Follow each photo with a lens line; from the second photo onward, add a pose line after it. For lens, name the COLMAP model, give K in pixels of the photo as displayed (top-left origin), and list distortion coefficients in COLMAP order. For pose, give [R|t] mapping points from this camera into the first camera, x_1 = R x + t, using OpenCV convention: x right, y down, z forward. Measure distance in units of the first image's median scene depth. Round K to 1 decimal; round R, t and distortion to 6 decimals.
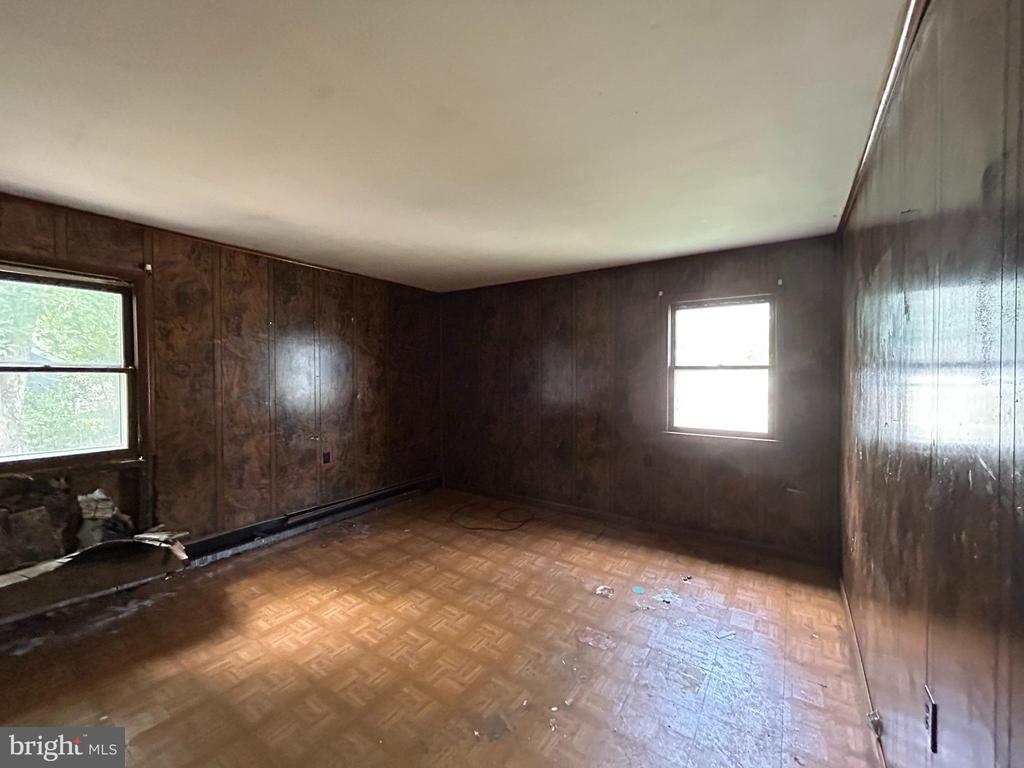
lens RADIAL K [[419.8, 0, 510.7], [0, 419.8, 385.2], [0, 0, 1]] dist [0.002192, 0.000188]
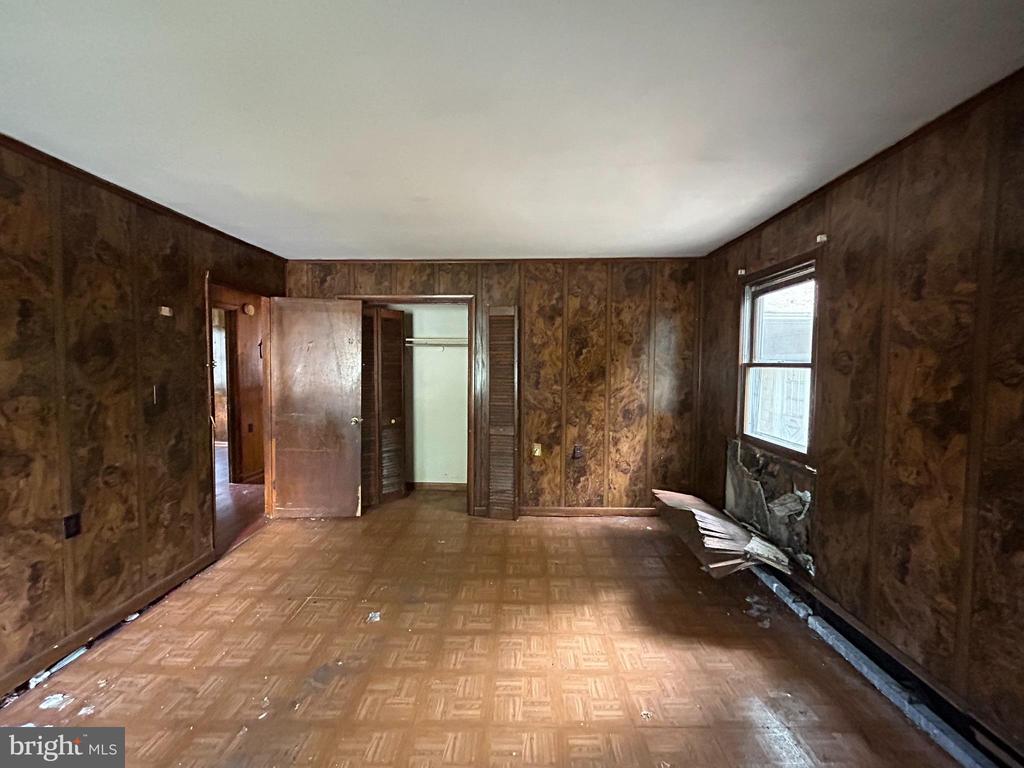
lens RADIAL K [[419.8, 0, 513.0], [0, 419.8, 385.3], [0, 0, 1]] dist [0.002192, 0.000188]
pose [[-0.843712, 0.022330, -0.536331, 0.082140], [-0.020301, 0.997092, 0.073449, -0.045637], [0.536412, 0.072858, -0.840805, 1.412830]]
